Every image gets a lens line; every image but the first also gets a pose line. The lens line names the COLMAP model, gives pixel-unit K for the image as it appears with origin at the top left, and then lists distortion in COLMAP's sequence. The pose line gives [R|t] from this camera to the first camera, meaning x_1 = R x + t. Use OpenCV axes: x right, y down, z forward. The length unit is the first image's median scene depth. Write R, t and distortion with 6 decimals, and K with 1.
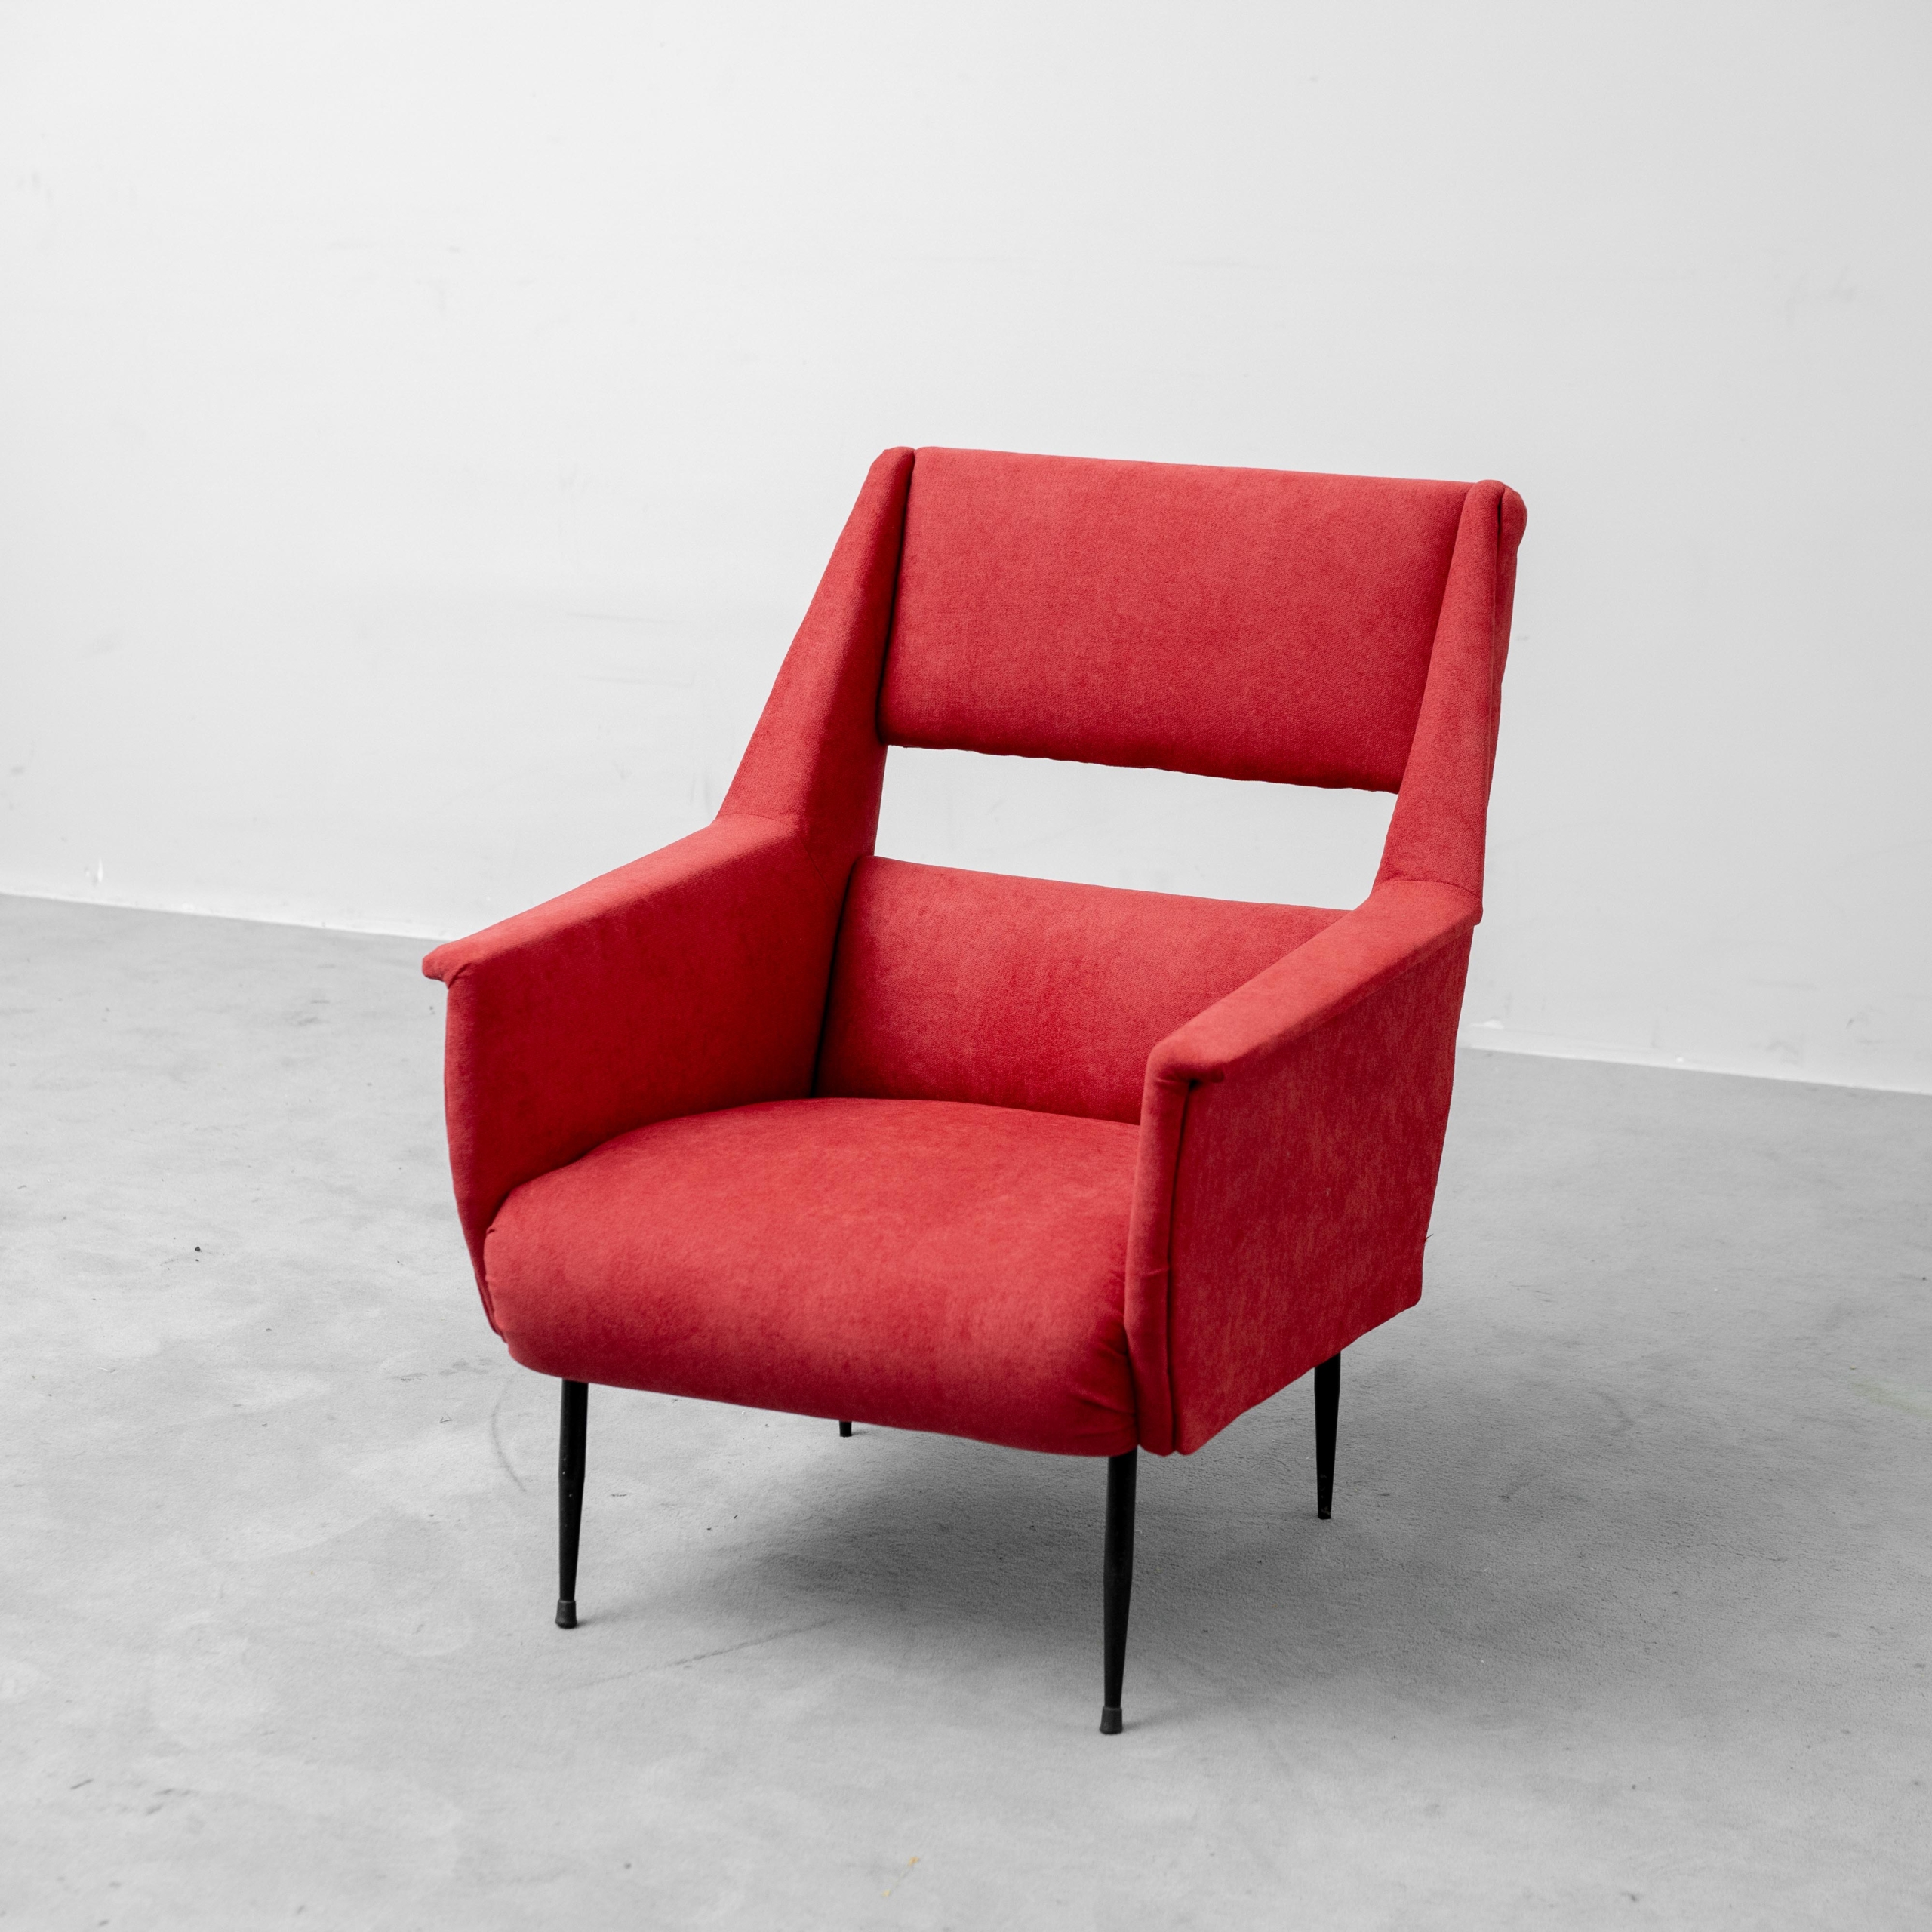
lens RADIAL K [[4437.4, 0, 966.0], [0, 4437.4, 966.0], [0, 0, 1]] dist [0.085184, -0.425659]
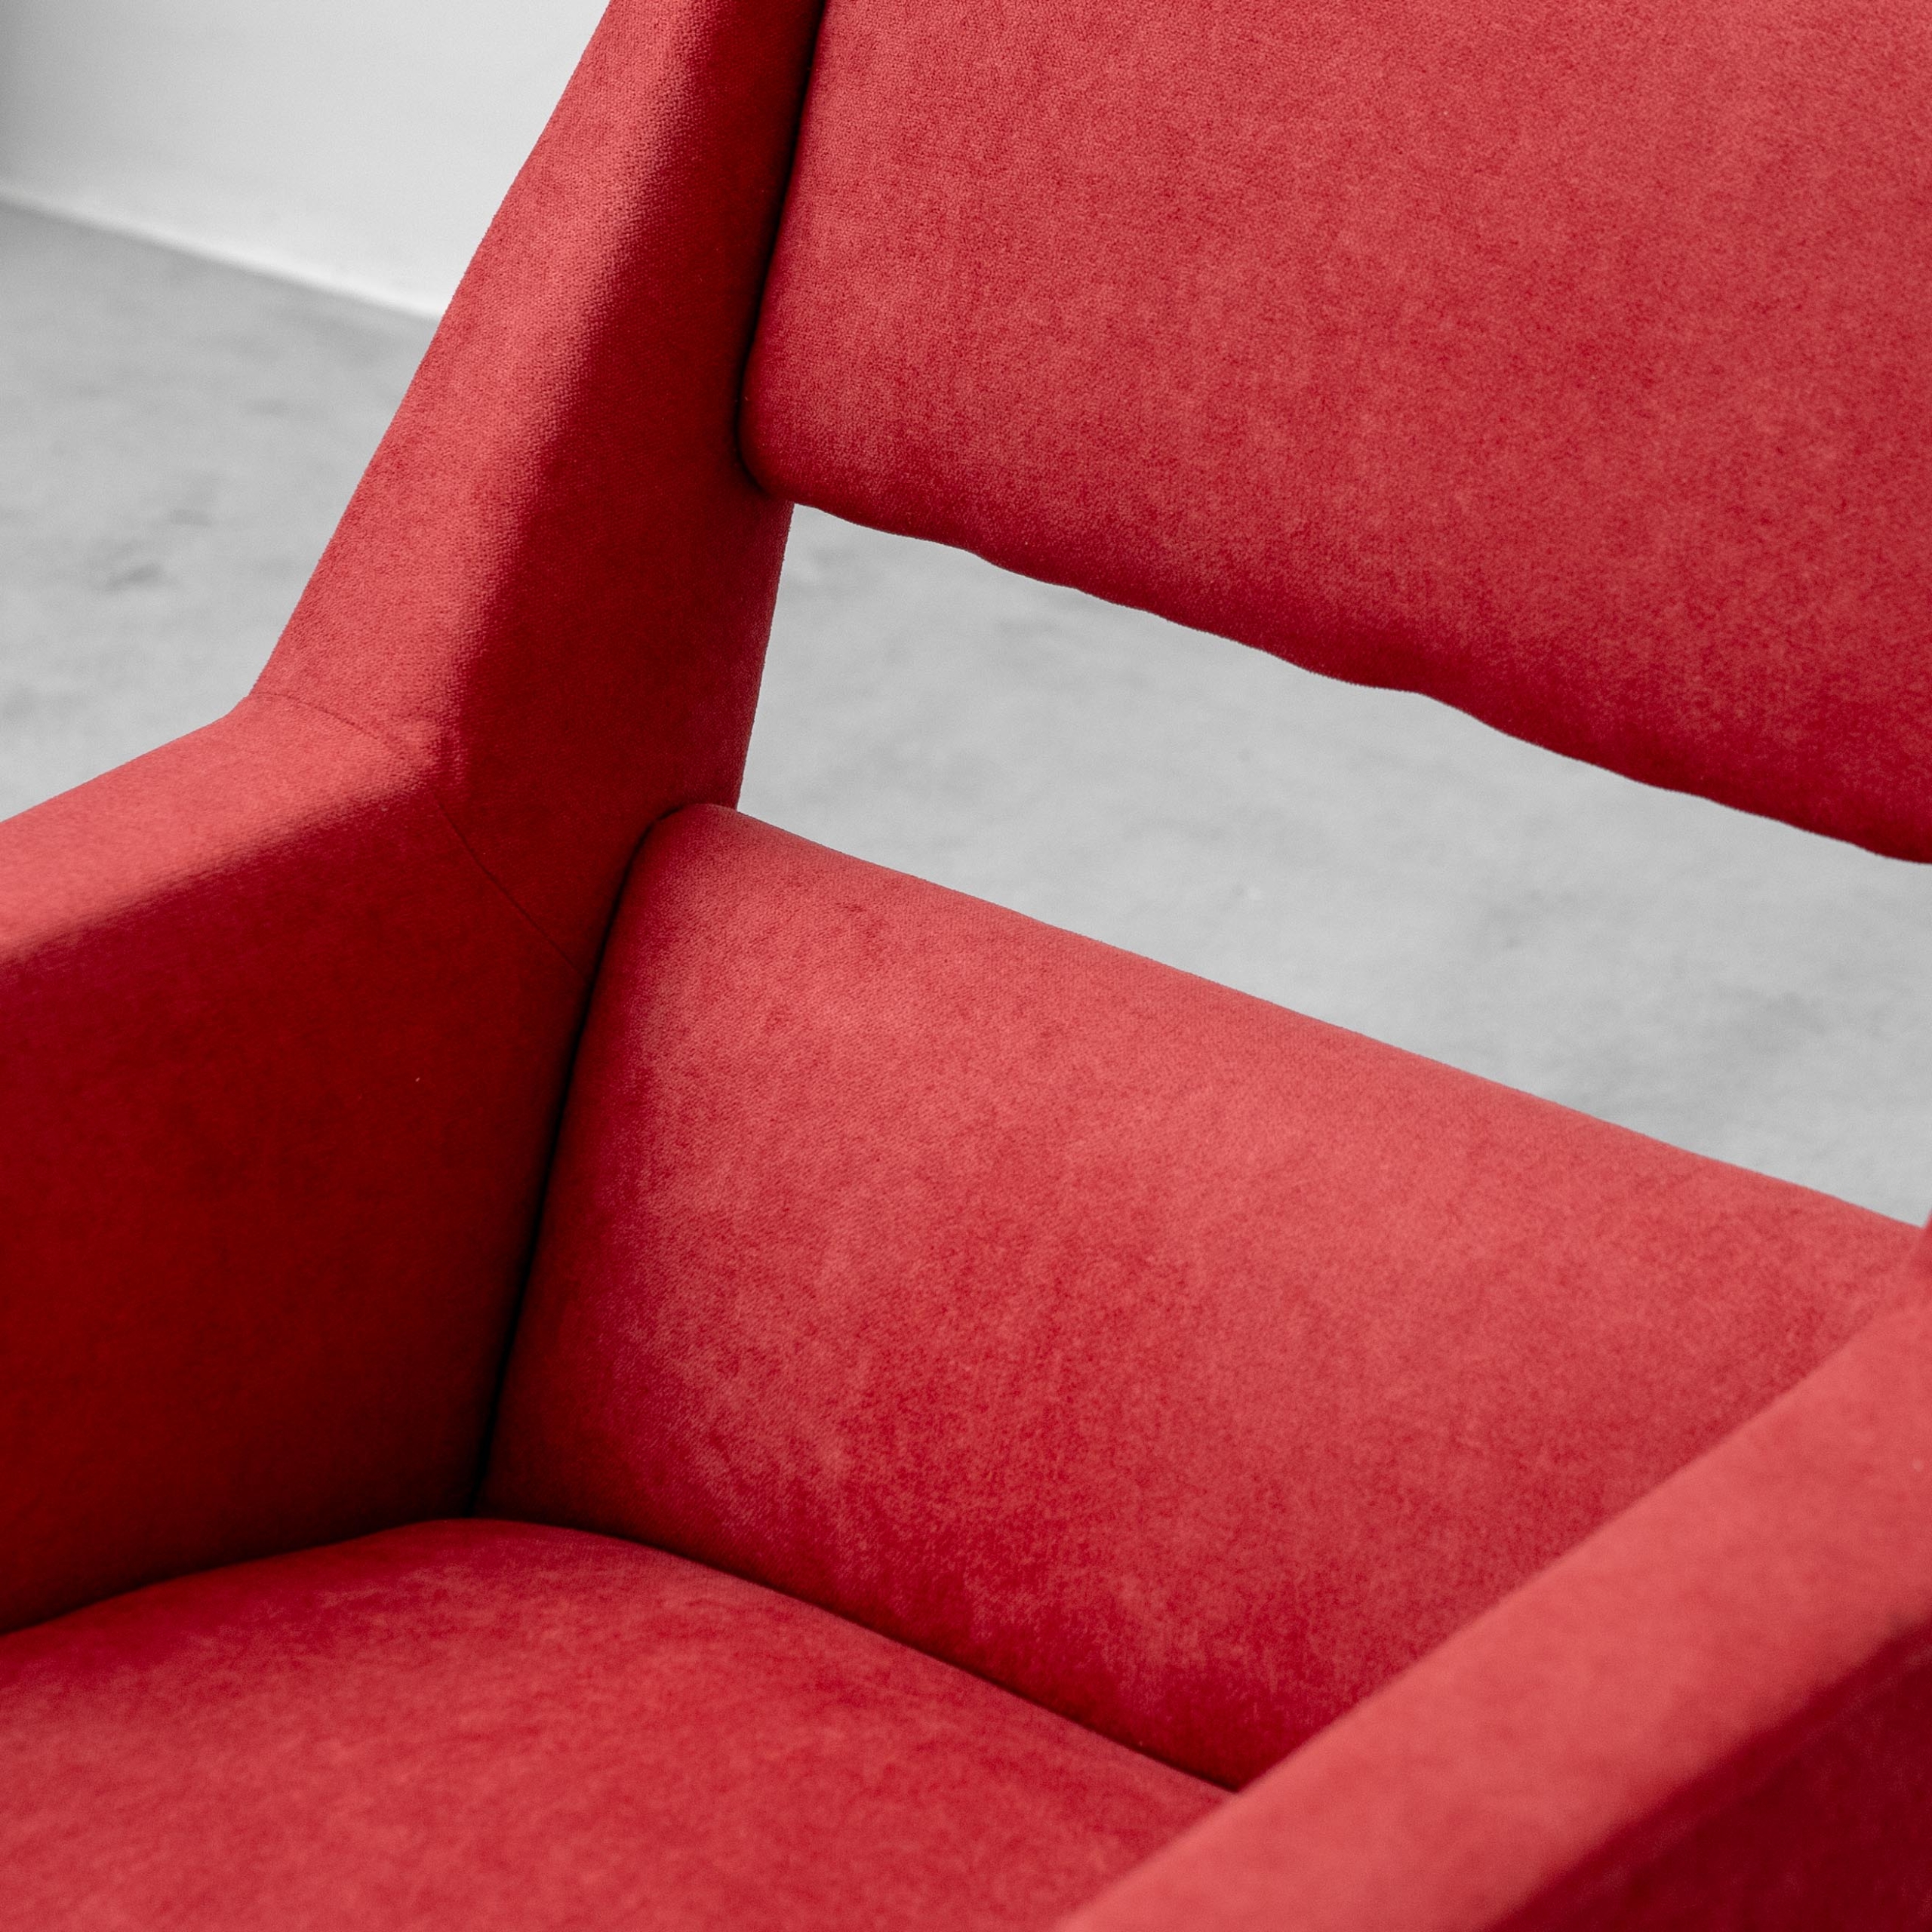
lens RADIAL K [[6782.0, 0, 966.0], [0, 6782.0, 966.0], [0, 0, 1]] dist [0.131062, -0.119045]
pose [[0.968726, 0.103128, -0.225688, 0.128426], [-0.057095, 0.977777, 0.201723, -0.128411], [0.241476, -0.182528, 0.953086, 0.497229]]
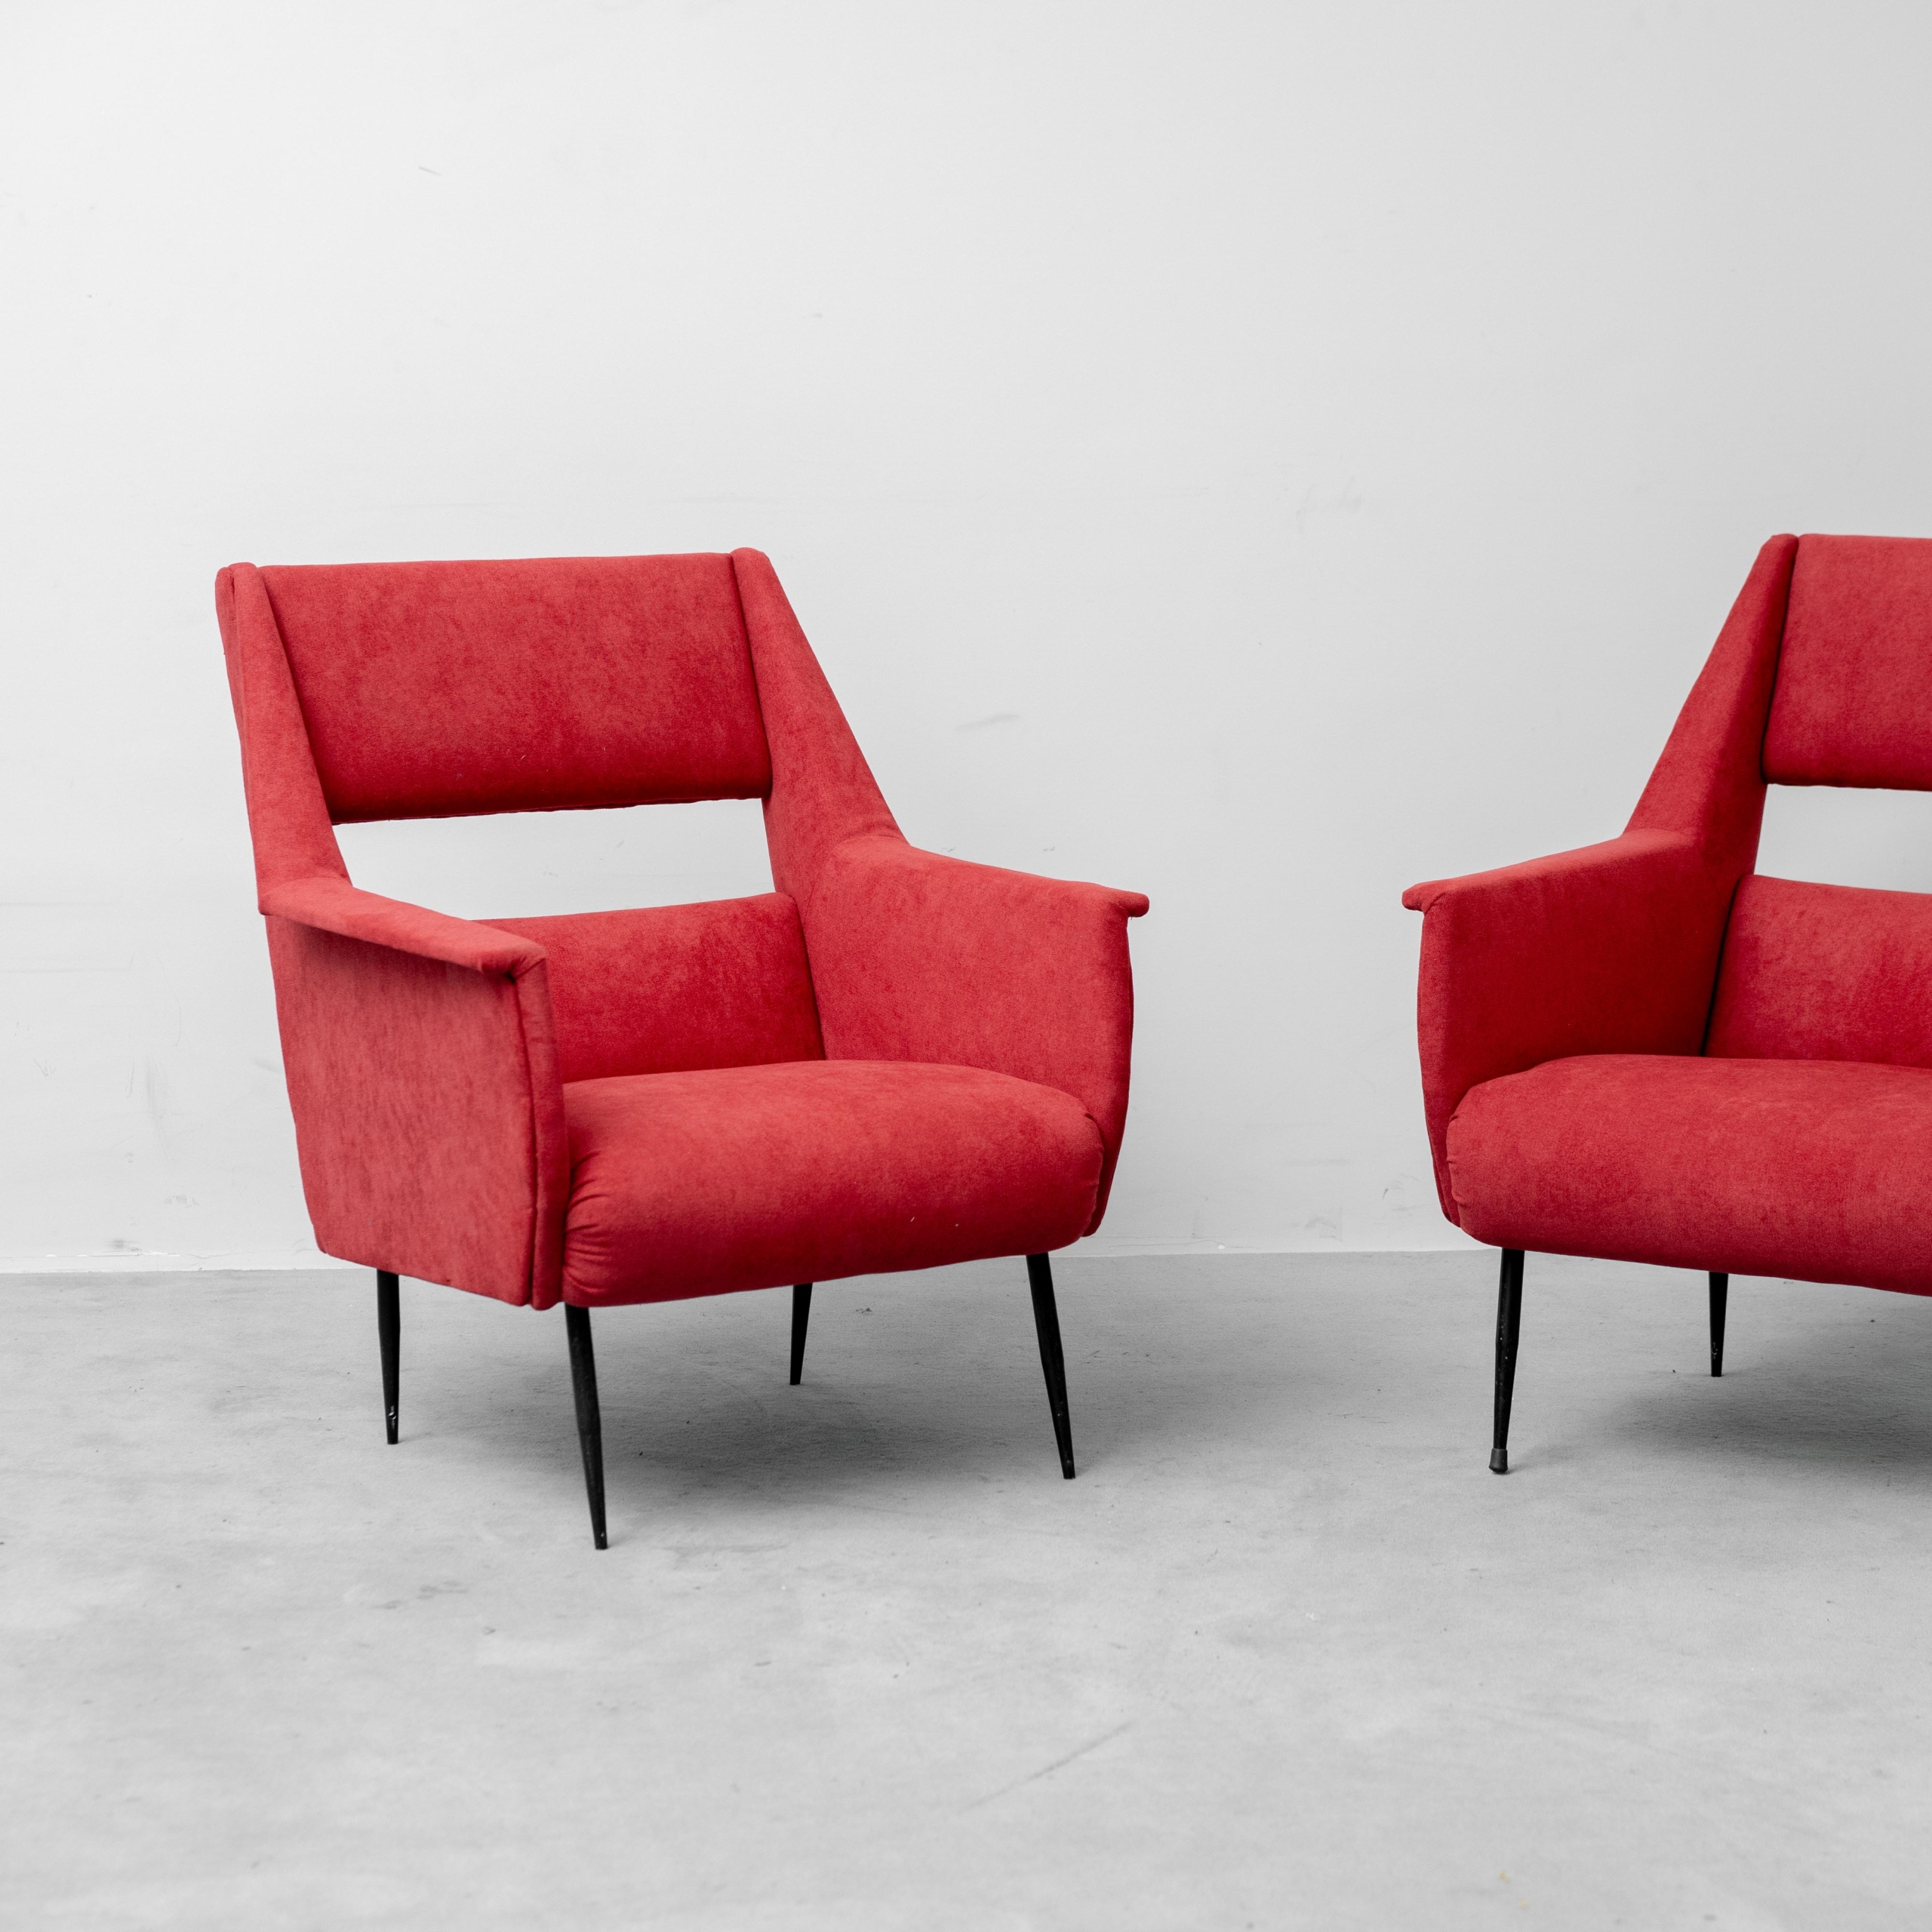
lens RADIAL K [[4437.4, 0, 966.0], [0, 4437.4, 966.0], [0, 0, 1]] dist [0.085184, -0.425659]
pose [[0.990012, 0.028005, -0.138177, -0.066296], [-0.044397, 0.992137, -0.117016, 0.150035], [0.133813, 0.121982, 0.983471, -0.180416]]
